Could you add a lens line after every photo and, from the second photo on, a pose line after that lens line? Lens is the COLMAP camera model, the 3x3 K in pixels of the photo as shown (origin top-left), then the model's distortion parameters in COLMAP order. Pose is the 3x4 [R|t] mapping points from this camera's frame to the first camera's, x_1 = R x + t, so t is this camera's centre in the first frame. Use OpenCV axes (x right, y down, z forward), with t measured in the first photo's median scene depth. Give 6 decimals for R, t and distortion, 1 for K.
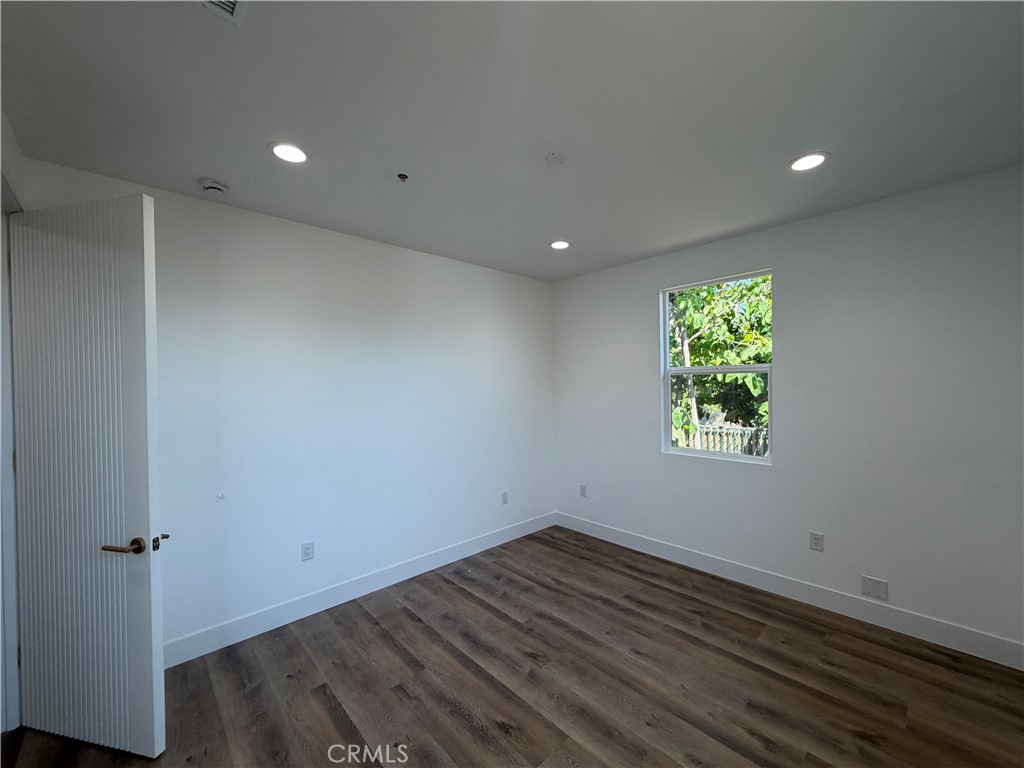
lens RADIAL K [[408.1, 0, 510.5], [0, 408.1, 386.4], [0, 0, 1]] dist [-0.000370, 0.000414]
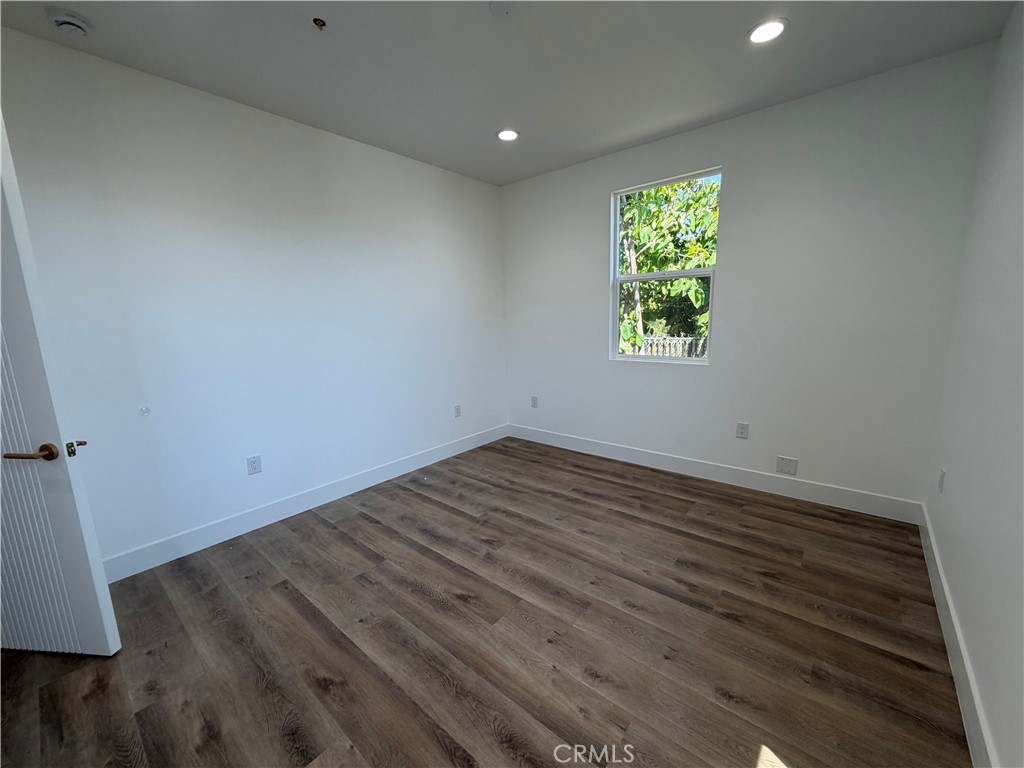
lens RADIAL K [[408.1, 0, 510.4], [0, 408.1, 385.8], [0, 0, 1]] dist [-0.000370, 0.000414]
pose [[0.992824, -0.034629, 0.114465, 0.002972], [0.015450, 0.986278, 0.164371, 0.071933], [-0.118587, -0.161422, 0.979735, 0.009838]]
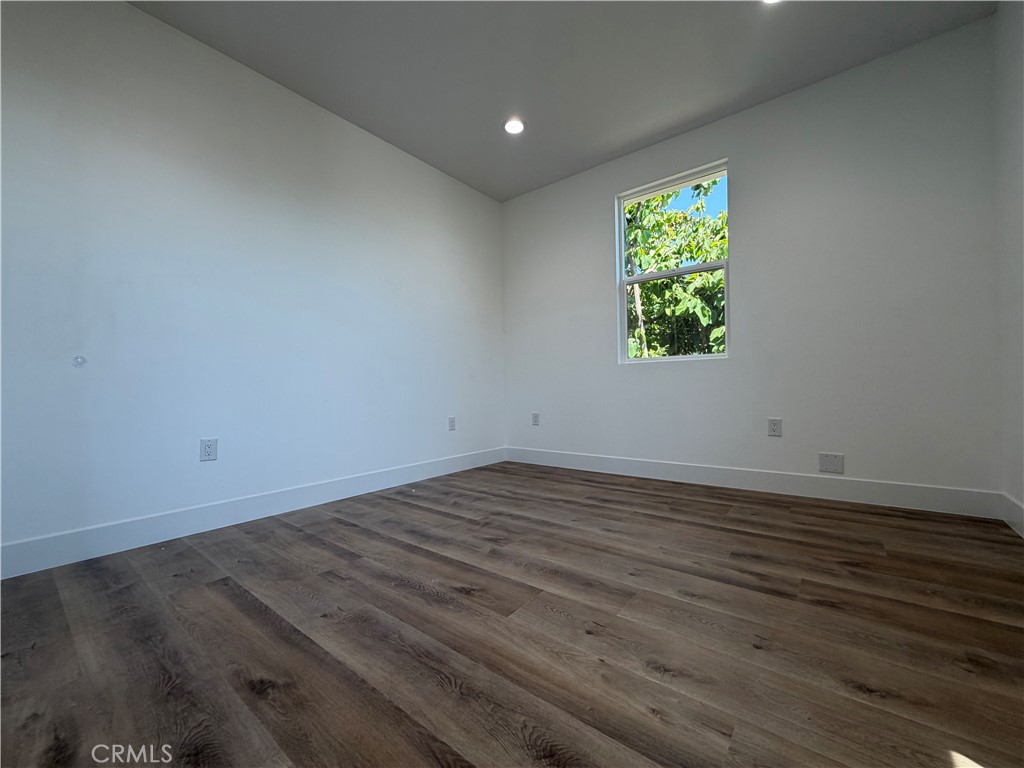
lens RADIAL K [[408.1, 0, 510.5], [0, 408.1, 383.6], [0, 0, 1]] dist [-0.000370, 0.000414]
pose [[0.988760, -0.001112, 0.149505, -0.032094], [0.004215, 0.999782, -0.020438, 0.304788], [-0.149450, 0.020839, 0.988550, 0.120529]]
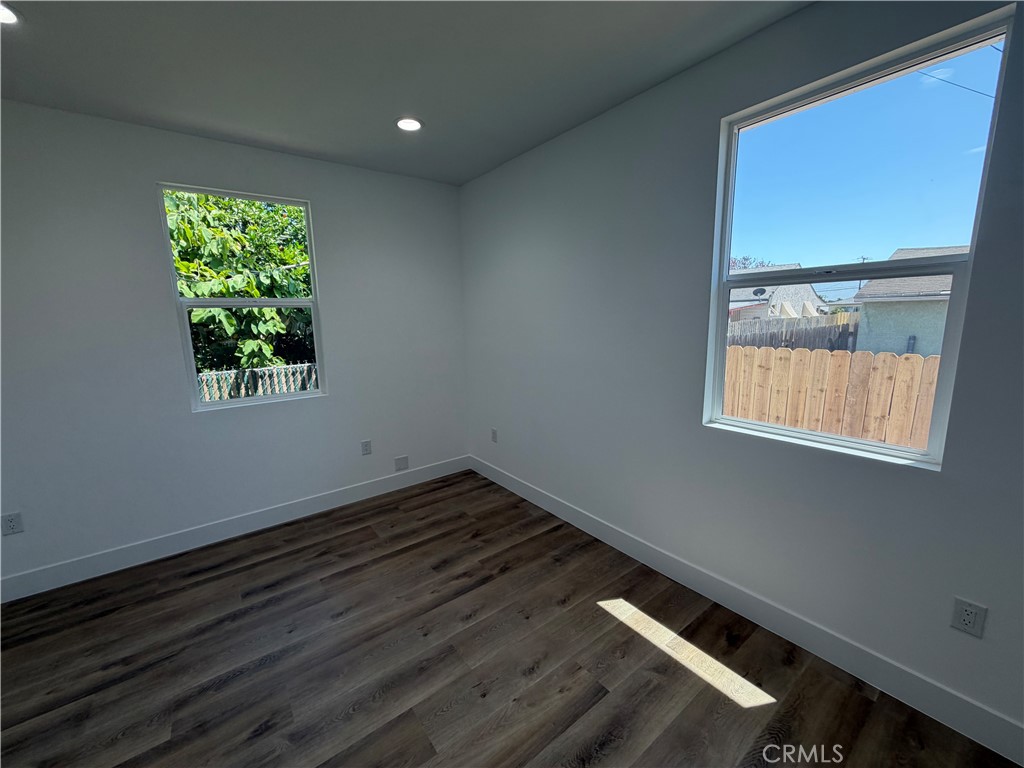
lens RADIAL K [[408.1, 0, 510.0], [0, 408.1, 386.1], [0, 0, 1]] dist [-0.000370, 0.000414]
pose [[0.099743, -0.157451, 0.982477, -0.405038], [0.029396, 0.987436, 0.155261, 0.019240], [-0.994579, 0.013394, 0.103119, 0.459416]]
